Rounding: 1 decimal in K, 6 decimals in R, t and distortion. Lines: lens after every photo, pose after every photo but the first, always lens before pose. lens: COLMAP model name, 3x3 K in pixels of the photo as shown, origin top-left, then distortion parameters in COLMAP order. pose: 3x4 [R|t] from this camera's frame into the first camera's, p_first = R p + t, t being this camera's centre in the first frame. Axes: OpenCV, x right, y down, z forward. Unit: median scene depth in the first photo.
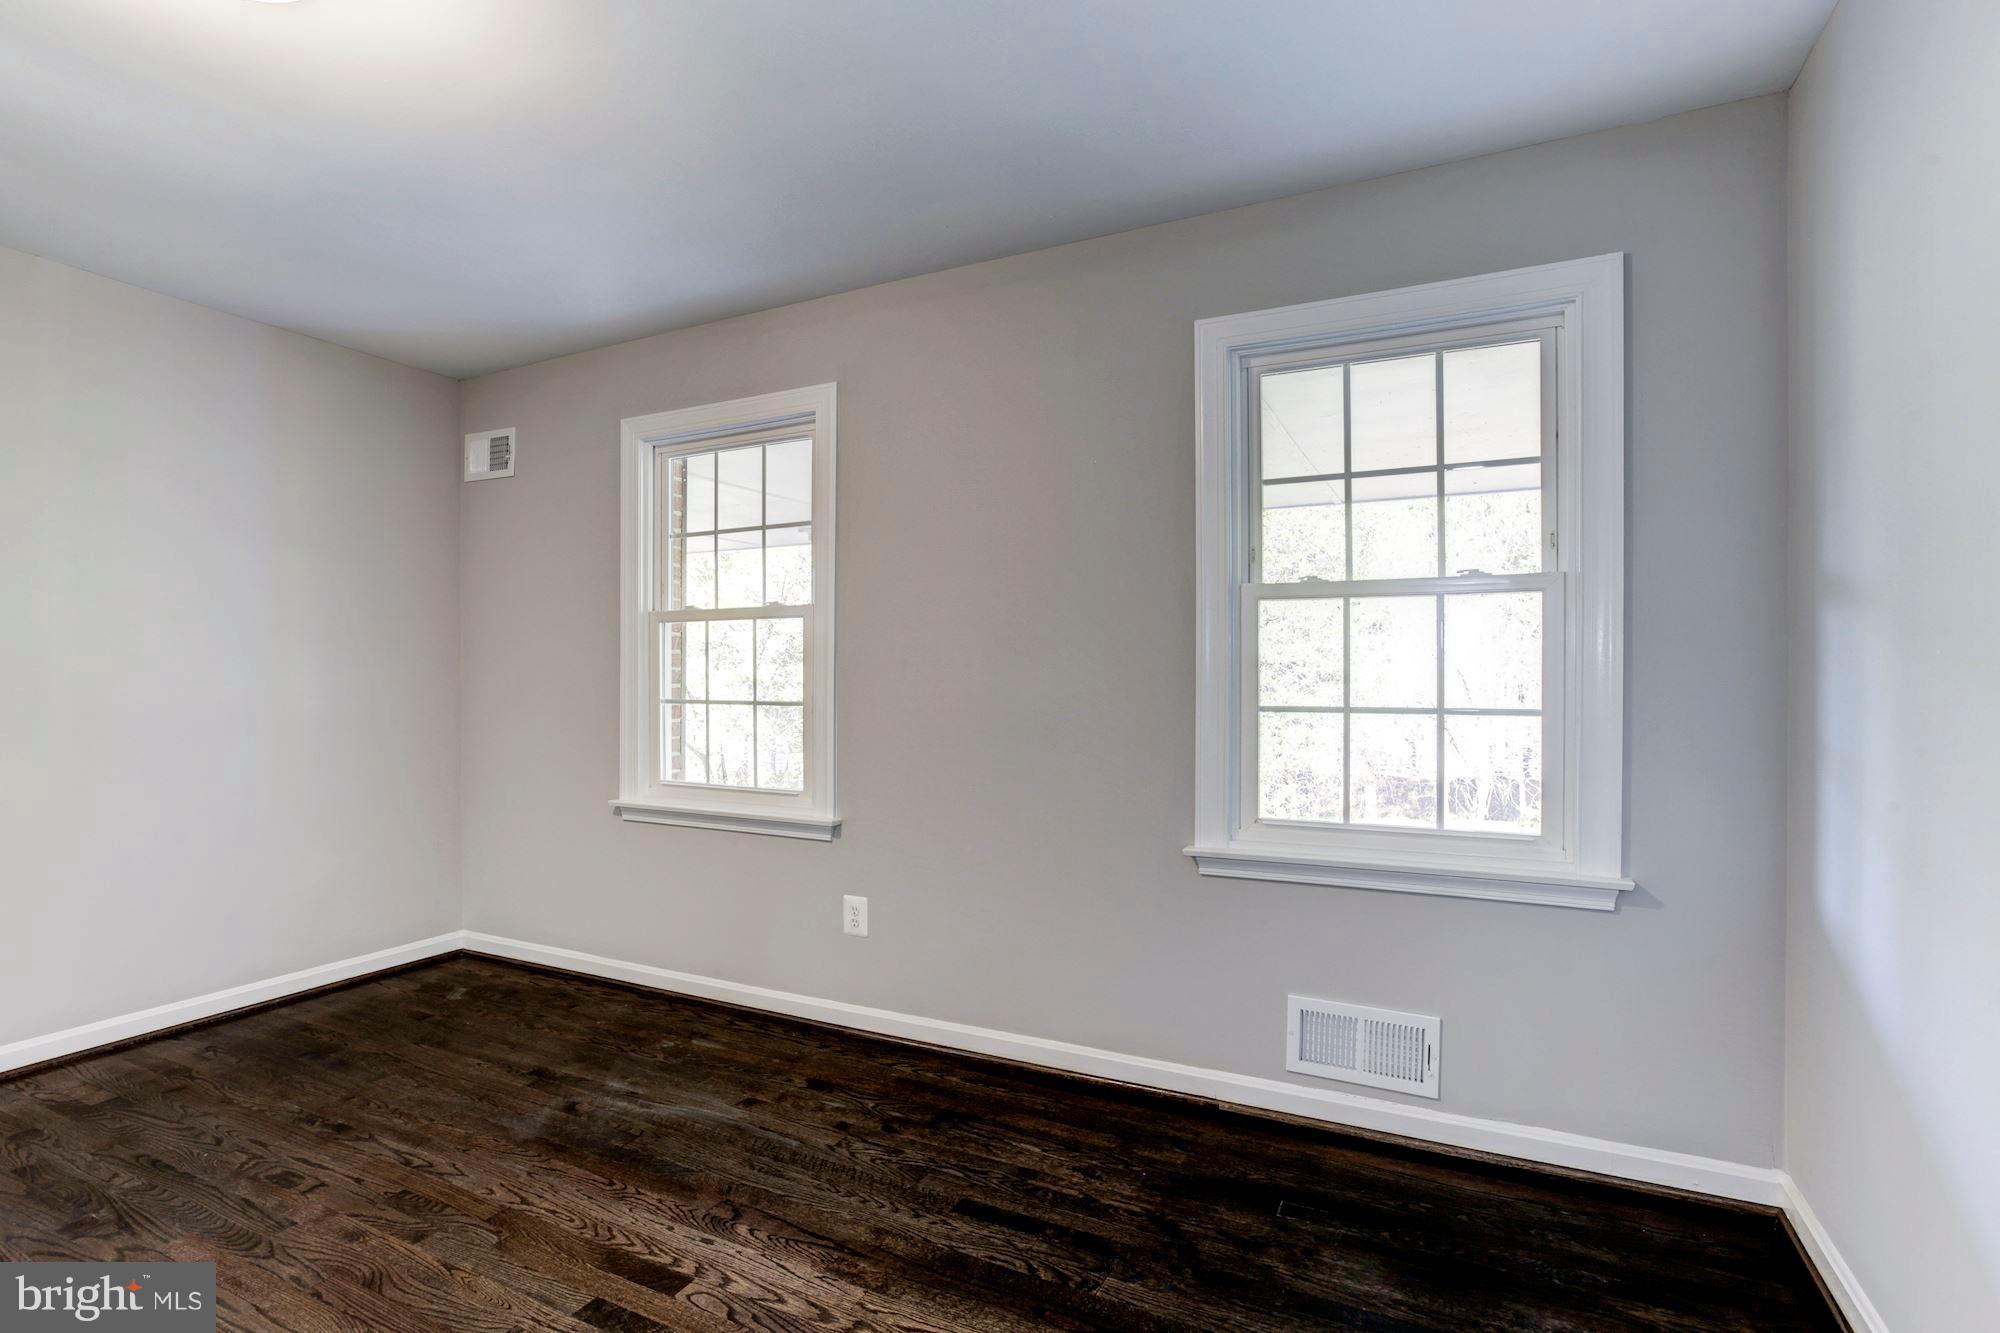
lens RADIAL K [[942.5, 0, 1009.2], [0, 942.5, 674.8], [0, 0, 1]] dist [-0.040028, 0.019928]
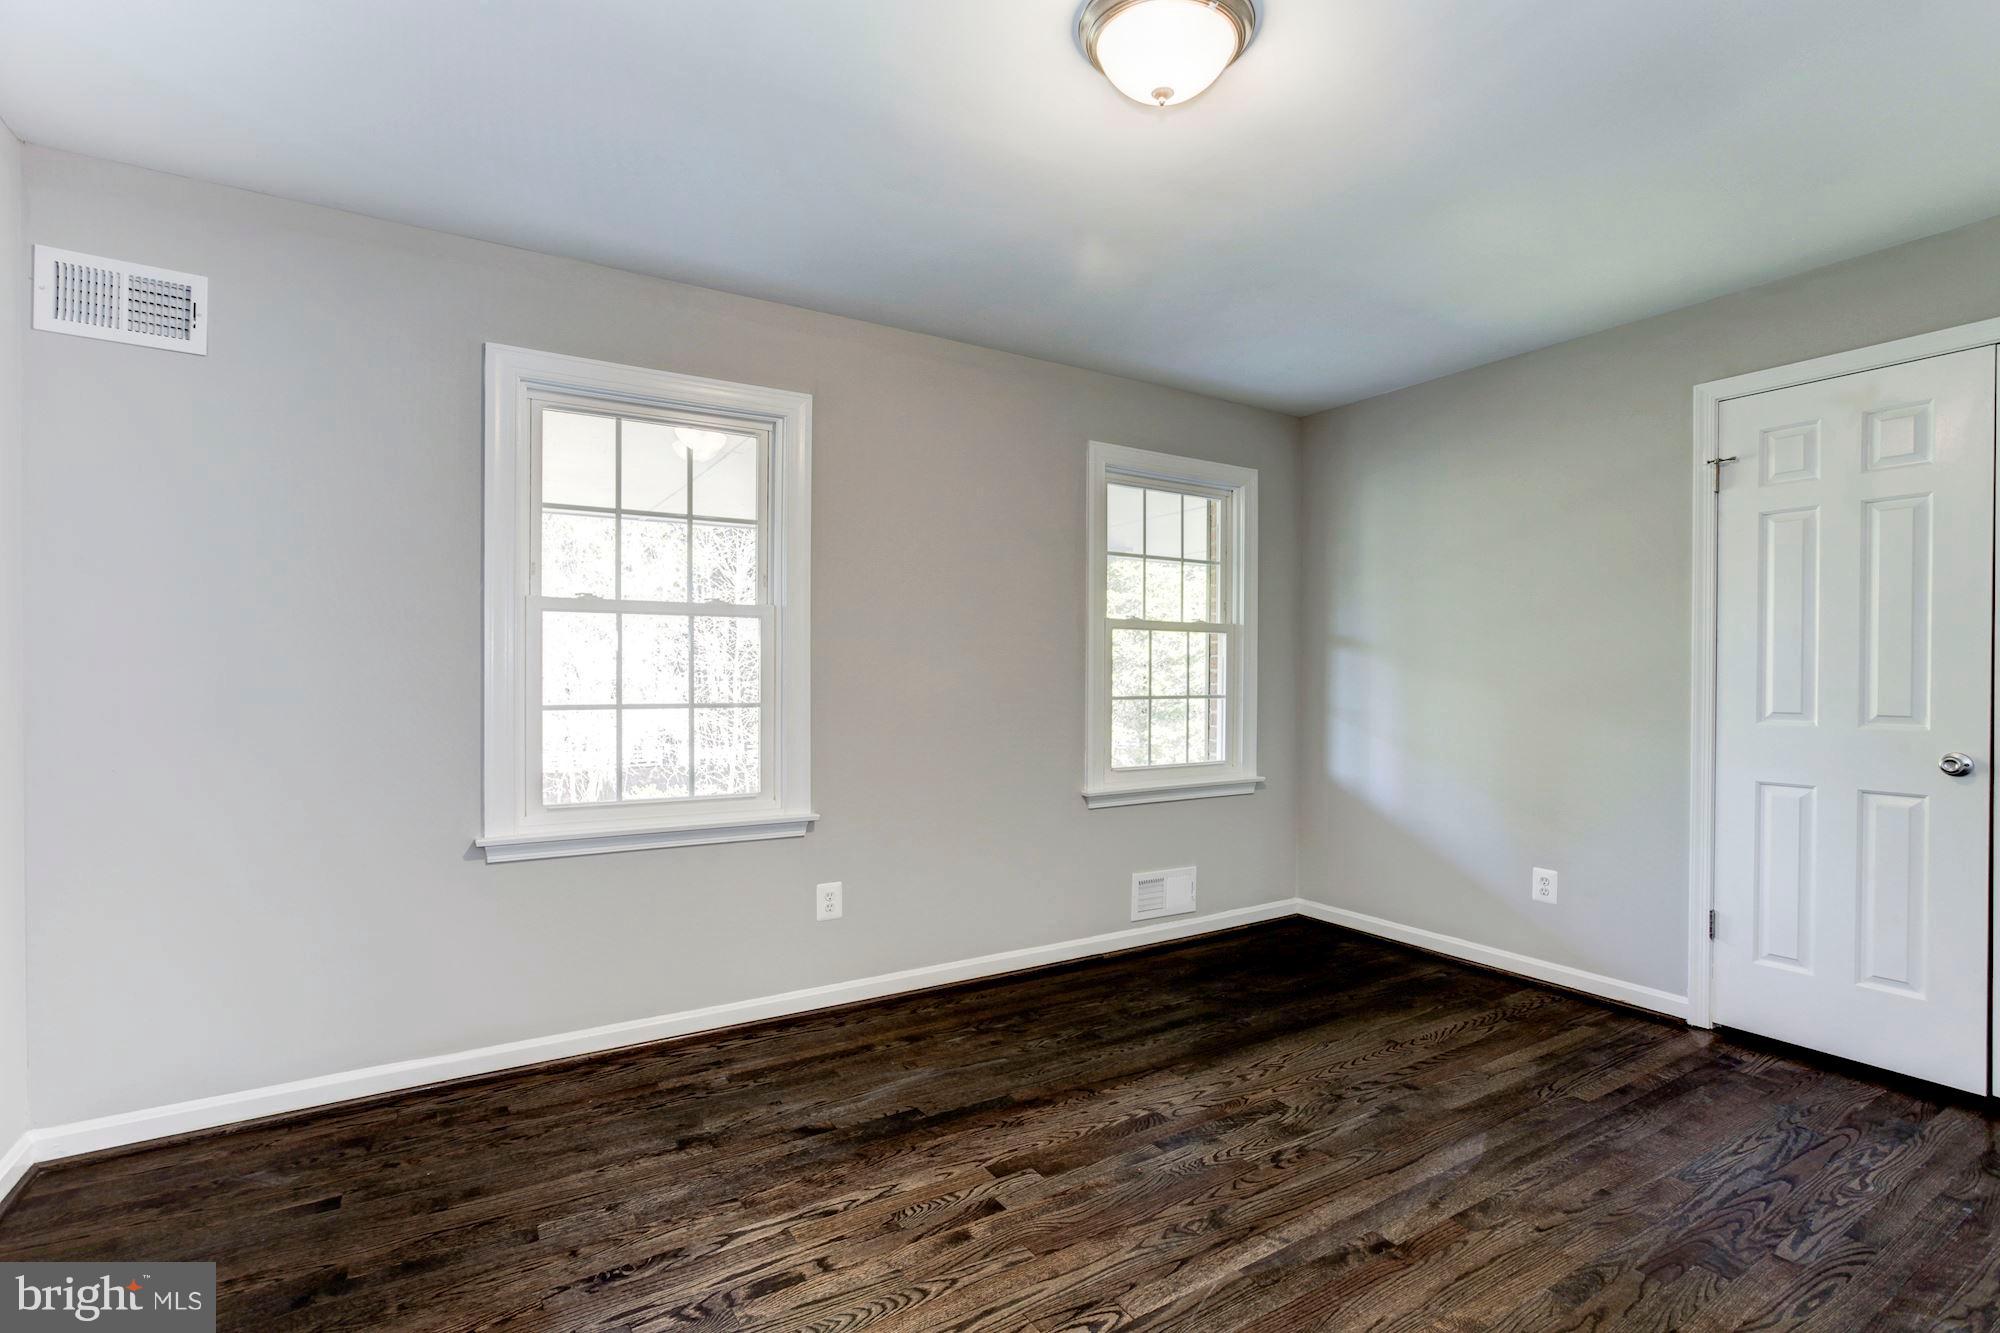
lens RADIAL K [[918.1, 0, 1000.0], [0, 918.1, 666.5], [0, 0, 1]] dist [-0.029980, 0.017904]
pose [[0.531151, 0.018819, 0.847068, -1.124861], [0.006169, 0.999641, -0.026076, 0.022576], [-0.847255, 0.019076, 0.530844, 0.331543]]
